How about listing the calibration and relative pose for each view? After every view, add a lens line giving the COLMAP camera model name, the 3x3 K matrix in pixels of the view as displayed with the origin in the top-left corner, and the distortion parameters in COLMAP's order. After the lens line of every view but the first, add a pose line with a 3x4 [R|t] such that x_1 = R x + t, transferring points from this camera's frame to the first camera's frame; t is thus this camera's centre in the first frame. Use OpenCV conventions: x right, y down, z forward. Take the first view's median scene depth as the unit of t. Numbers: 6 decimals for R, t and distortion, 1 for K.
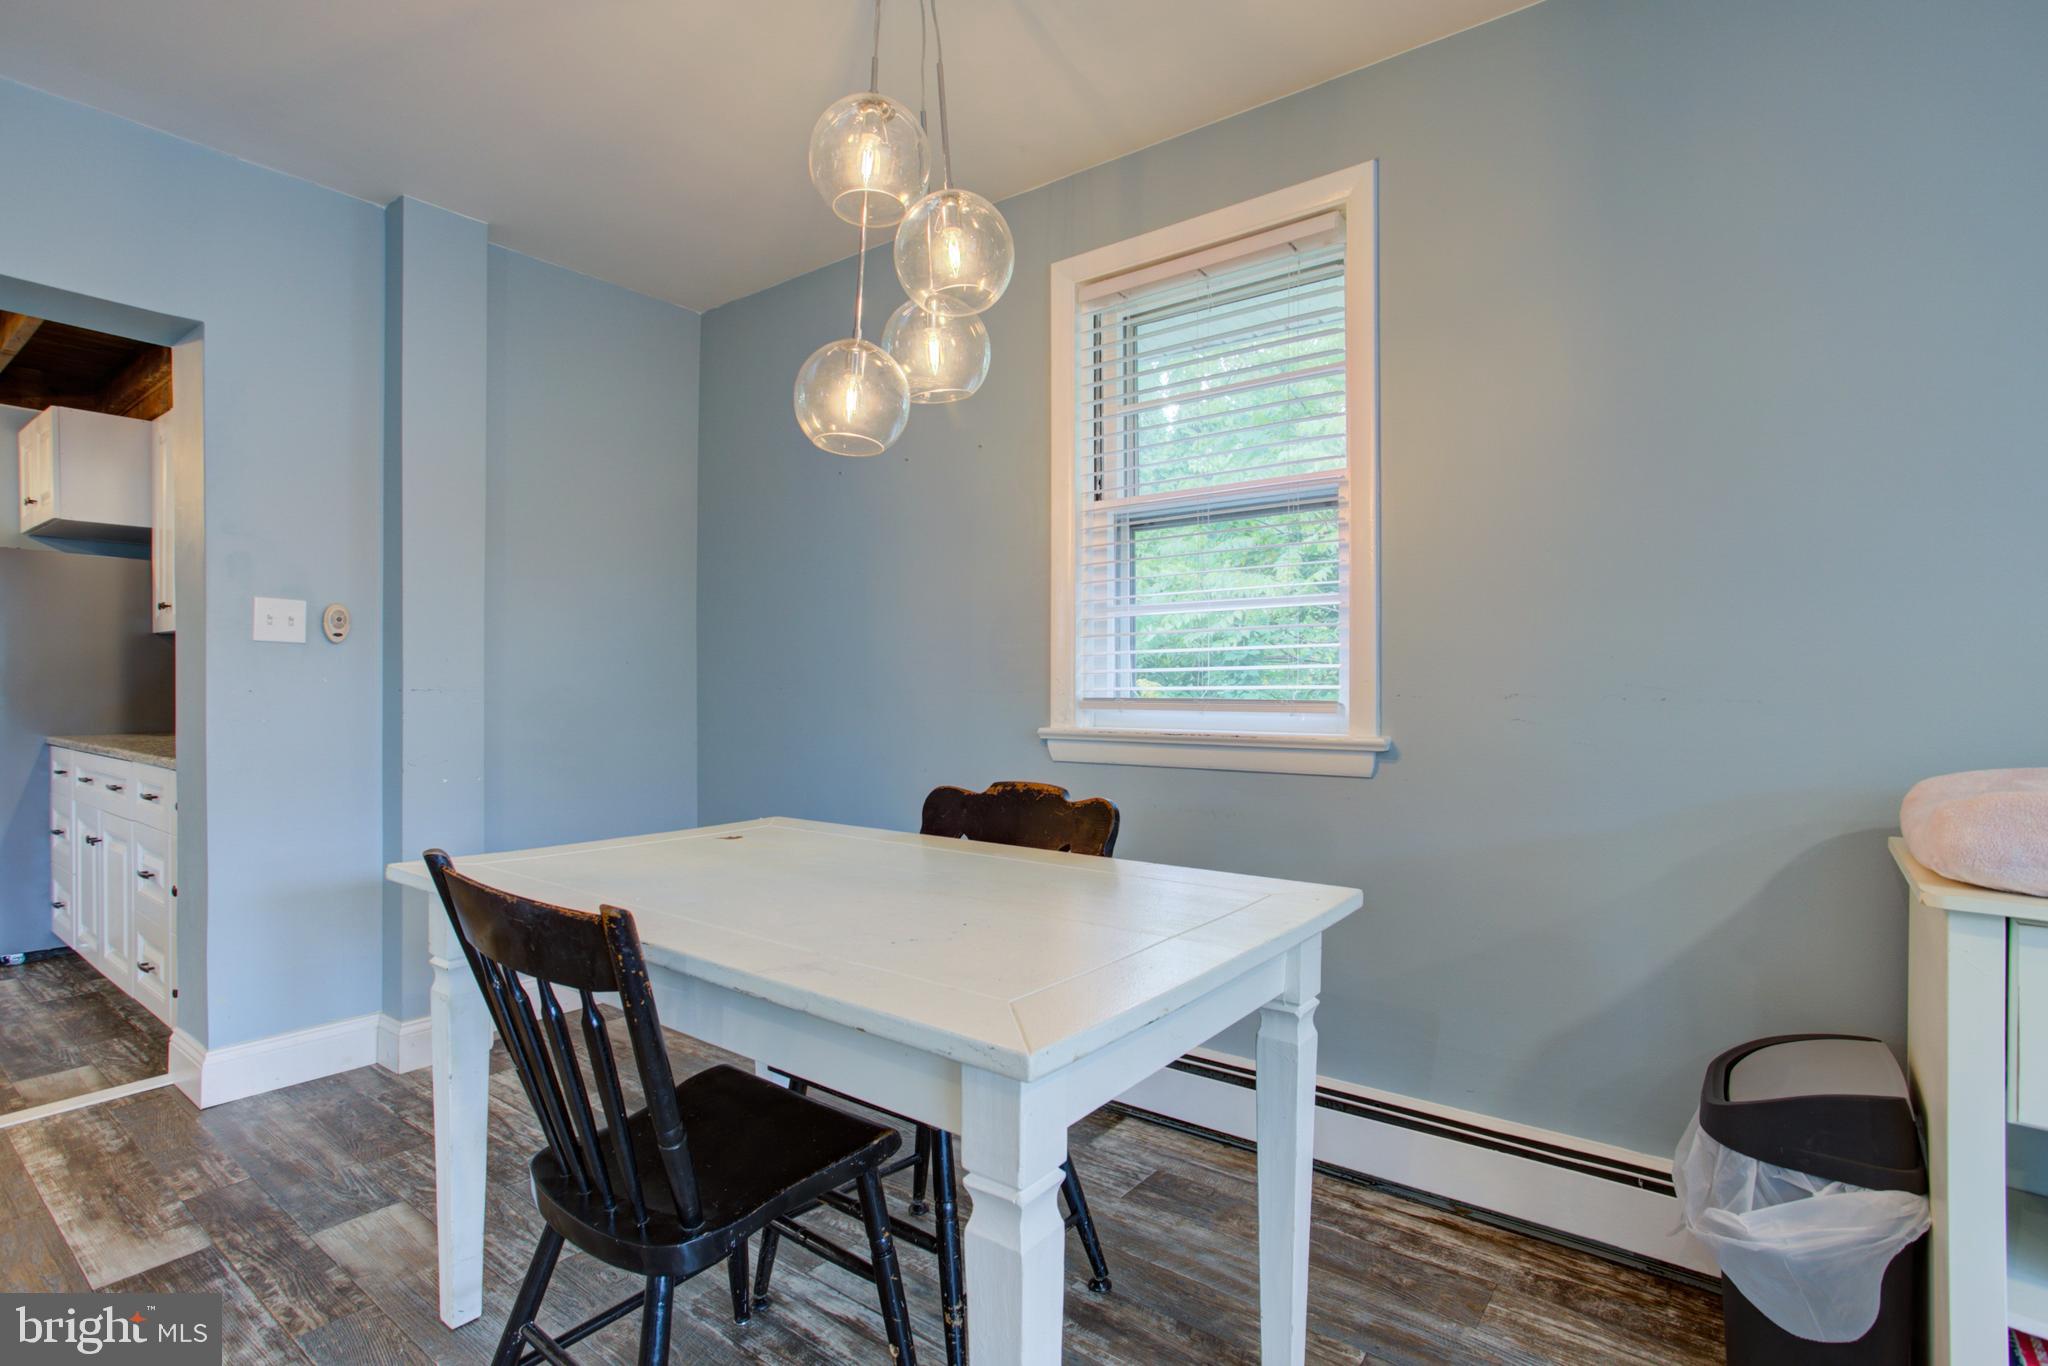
lens RADIAL K [[993.7, 0, 1019.7], [0, 993.7, 690.3], [0, 0, 1]] dist [-0.053543, 0.029322]
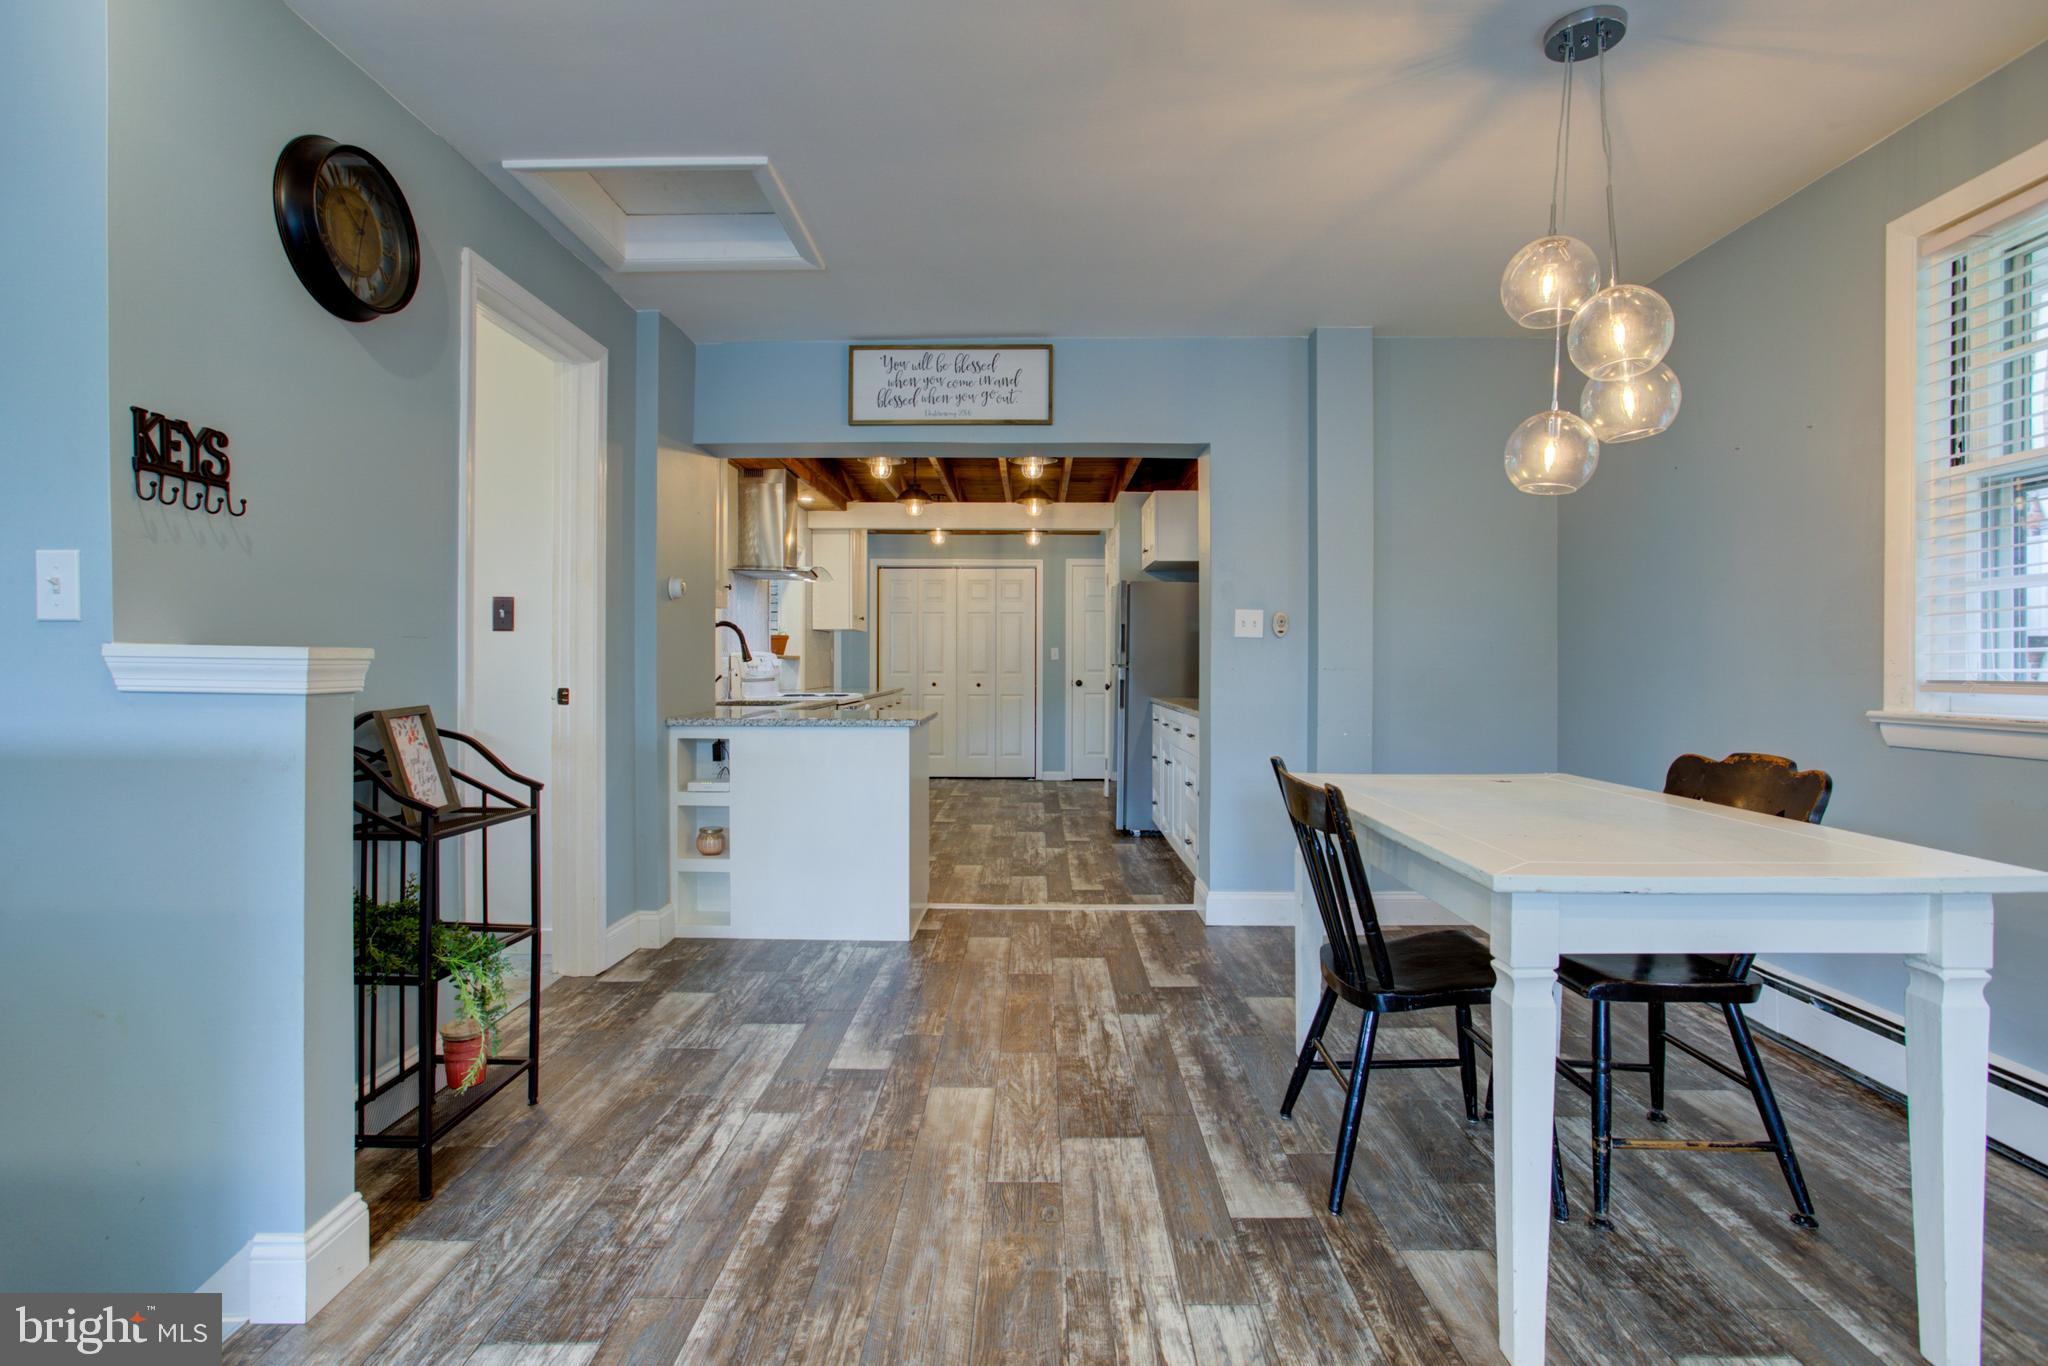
lens RADIAL K [[993.7, 0, 1019.7], [0, 993.7, 690.3], [0, 0, 1]] dist [-0.053543, 0.029322]
pose [[0.594252, 0.021028, -0.804004, 0.333102], [-0.005094, 0.999737, 0.022382, 0.000973], [0.804263, -0.009204, 0.594202, -0.264701]]
